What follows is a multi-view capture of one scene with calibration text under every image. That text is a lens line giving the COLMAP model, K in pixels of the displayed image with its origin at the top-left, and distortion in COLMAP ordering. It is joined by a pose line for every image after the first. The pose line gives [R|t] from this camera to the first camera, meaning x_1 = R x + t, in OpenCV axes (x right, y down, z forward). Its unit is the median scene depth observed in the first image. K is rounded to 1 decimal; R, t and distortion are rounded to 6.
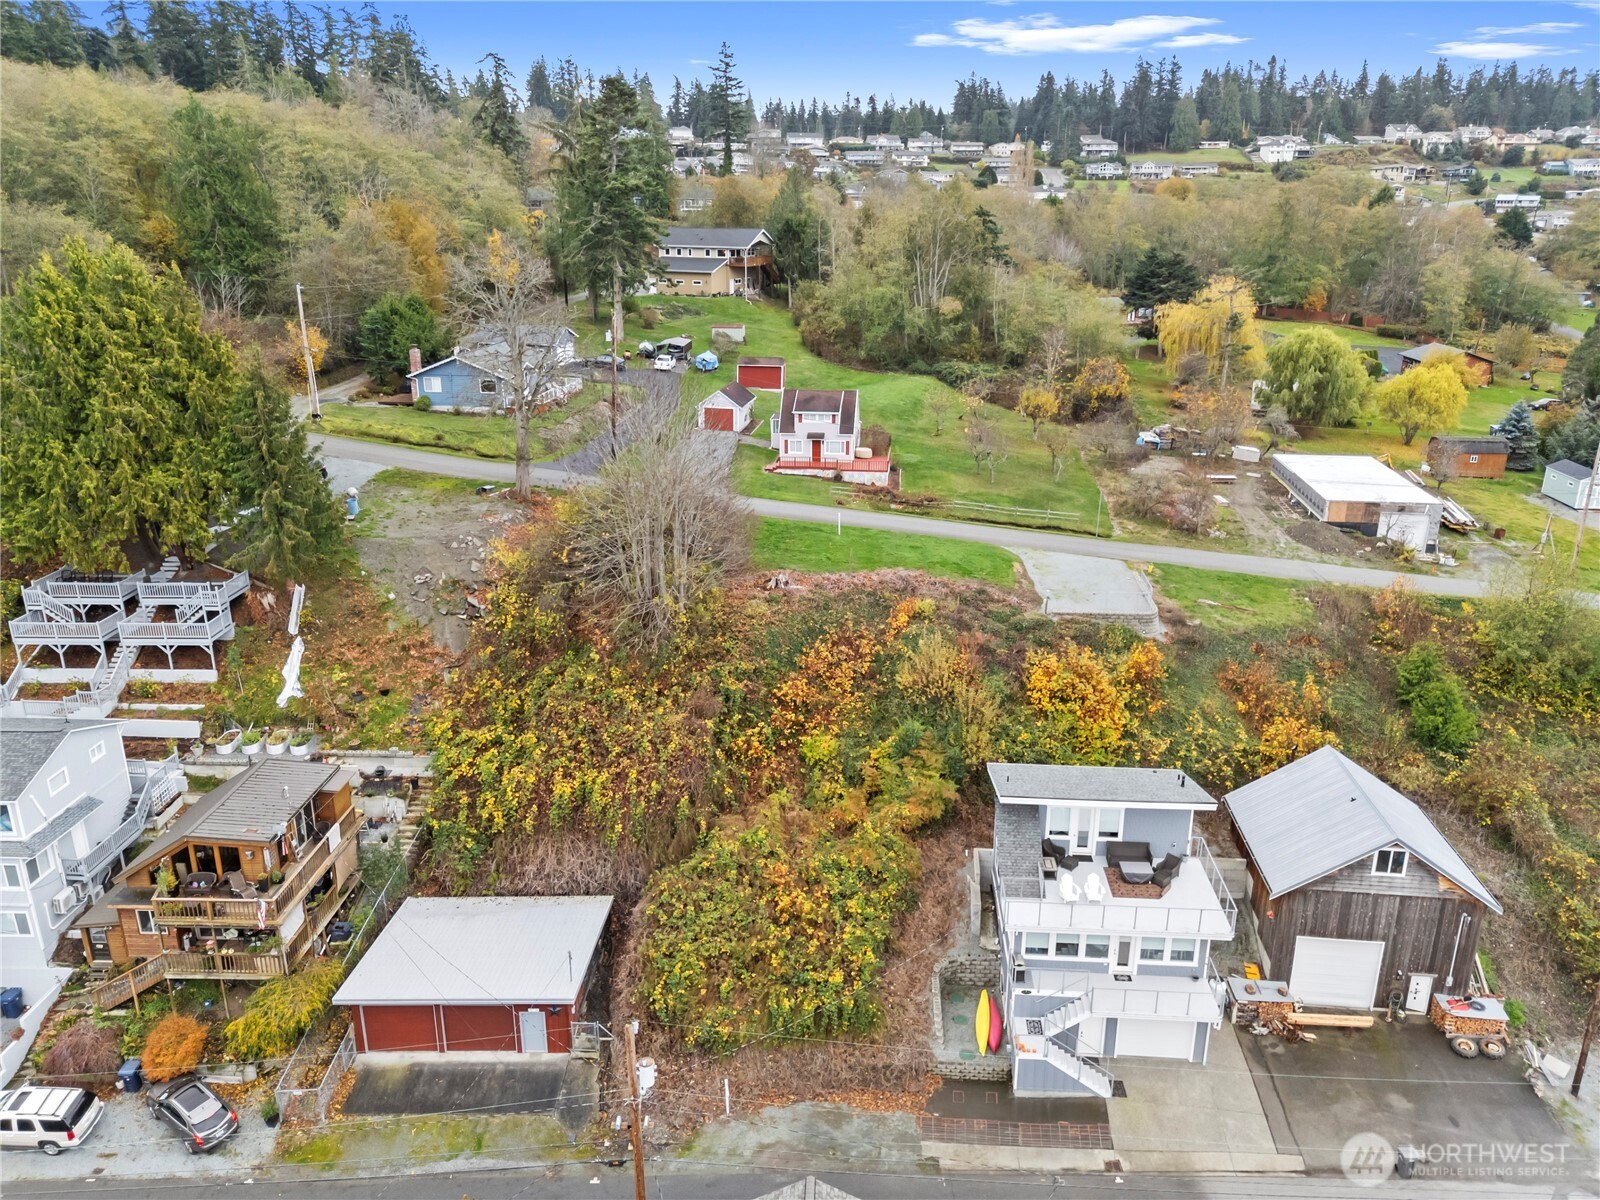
lens RADIAL K [[1167.1, 0, 804.6], [0, 1167.1, 607.2], [0, 0, 1]] dist [0.081017, -0.083436]
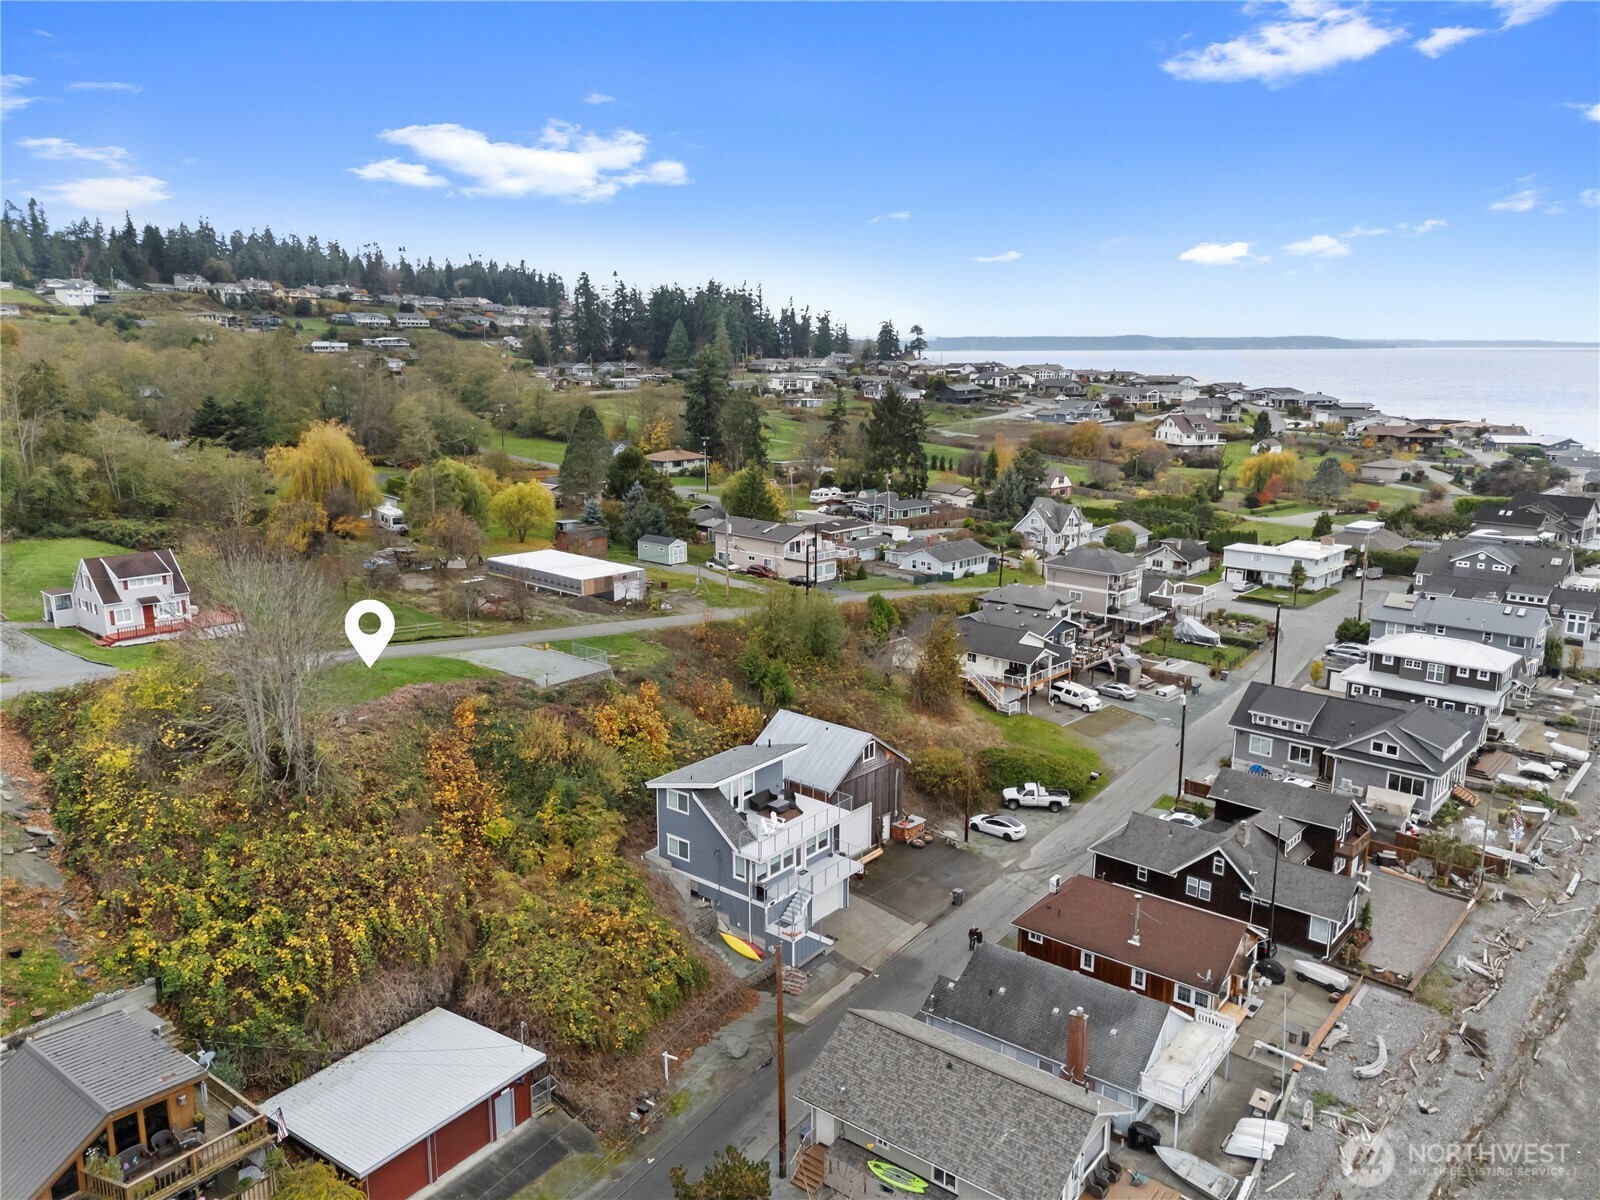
lens RADIAL K [[1167.1, 0, 804.6], [0, 1167.1, 607.2], [0, 0, 1]] dist [0.081017, -0.083436]
pose [[0.581752, -0.178460, 0.793547, -0.726389], [0.264092, 0.964218, 0.023235, -0.039493], [-0.769298, 0.196052, 0.608066, 0.019028]]
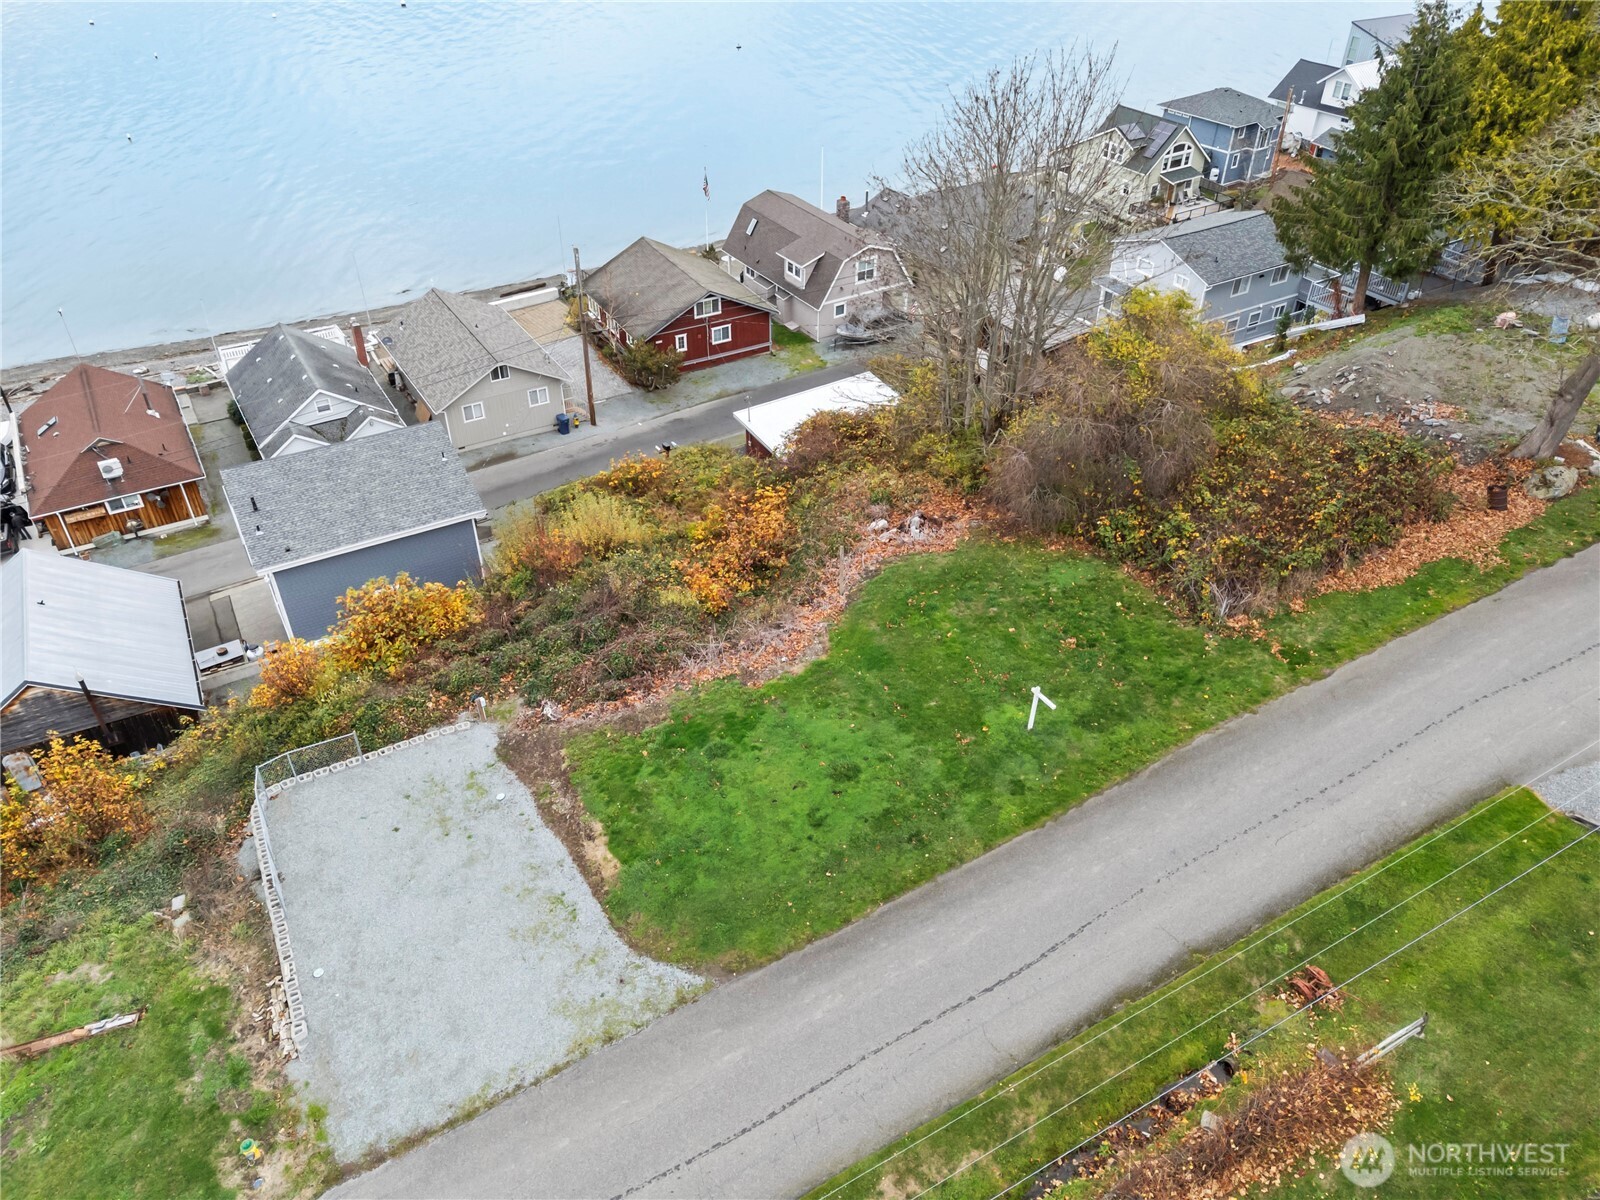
lens RADIAL K [[1167.1, 0, 804.6], [0, 1167.1, 607.2], [0, 0, 1]] dist [0.081017, -0.083436]
pose [[-0.833239, 0.327696, -0.445341, 0.359138], [-0.187875, 0.589720, 0.785451, -0.536027], [0.520015, 0.738136, -0.429812, 1.499802]]
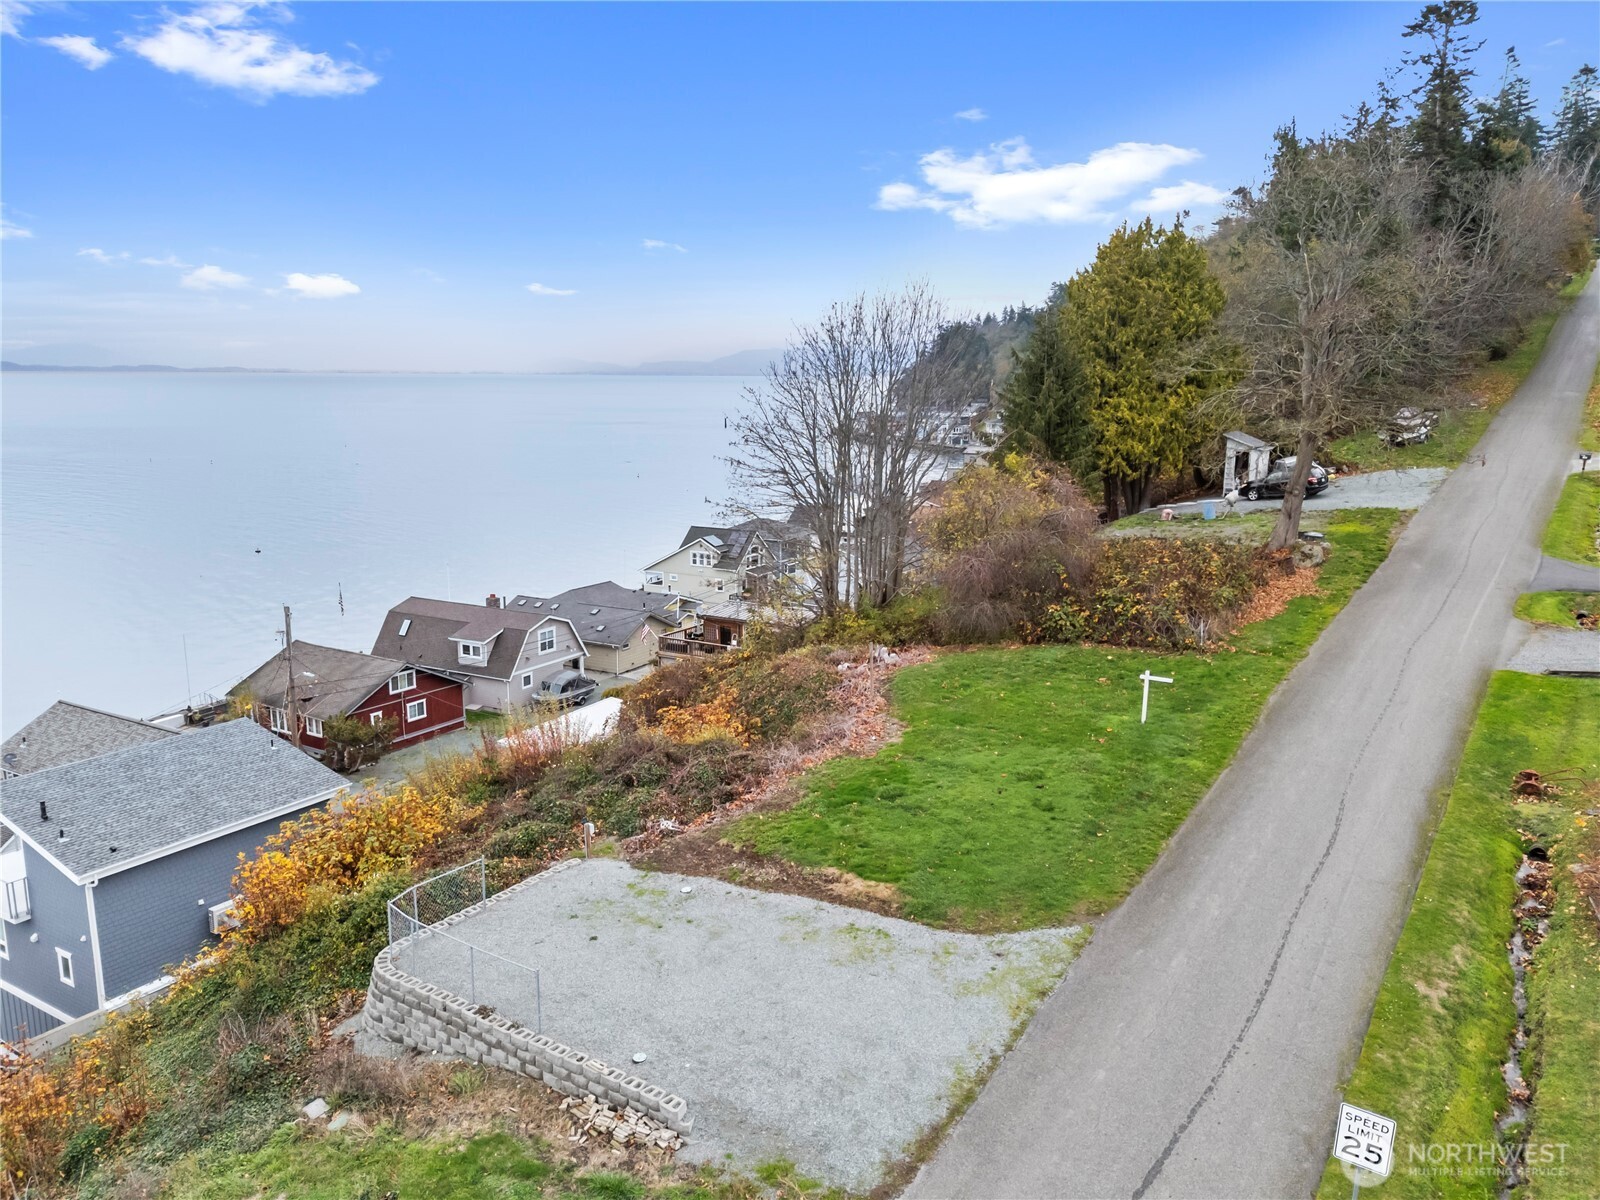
lens RADIAL K [[1167.1, 0, 804.6], [0, 1167.1, 607.2], [0, 0, 1]] dist [0.081017, -0.083436]
pose [[-0.479774, 0.168959, -0.860970, 0.613415], [-0.289296, 0.895945, 0.337032, -0.283381], [0.828327, 0.410774, -0.380972, 1.418305]]
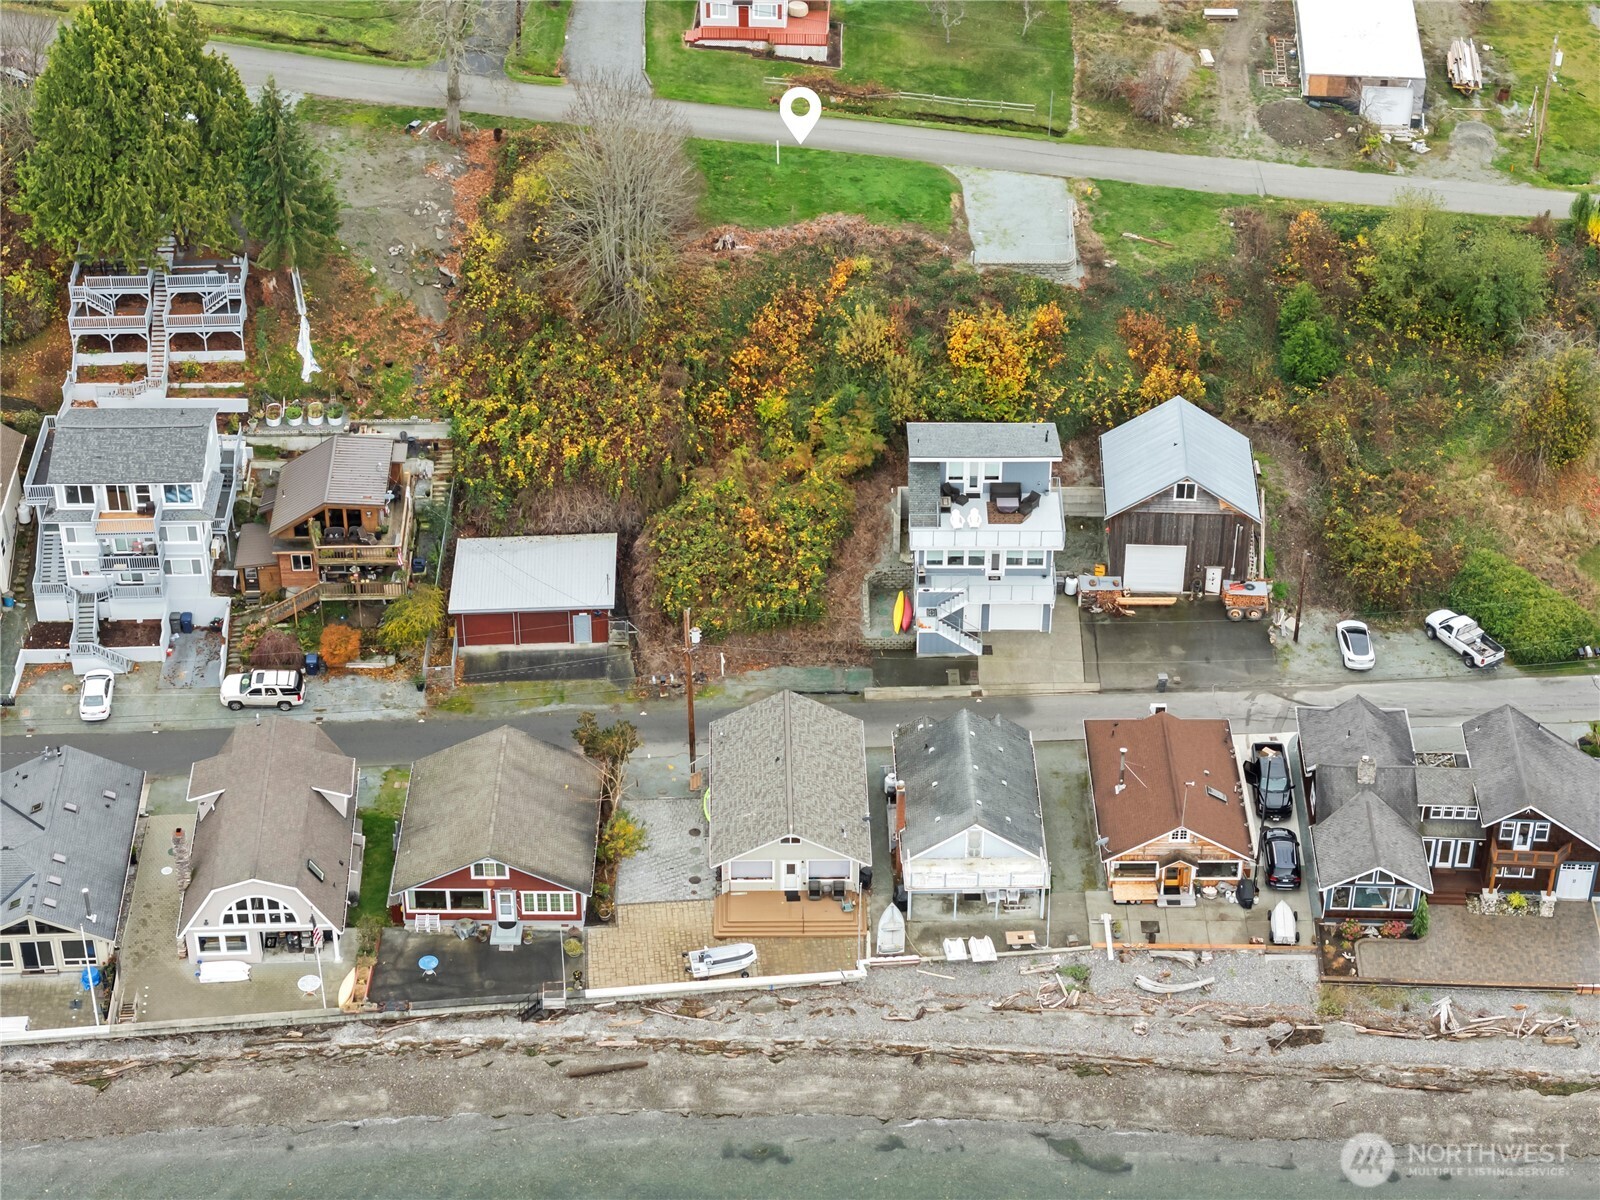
lens RADIAL K [[3187.8, 0, 800.0], [0, 3187.8, 600.0], [0, 0, 1]] dist [-0.000568, -0.074715]
pose [[0.998141, -0.035282, 0.049692, -0.133004], [0.019476, 0.957284, 0.288493, -0.658064], [-0.057748, -0.286989, 0.956192, -2.268805]]
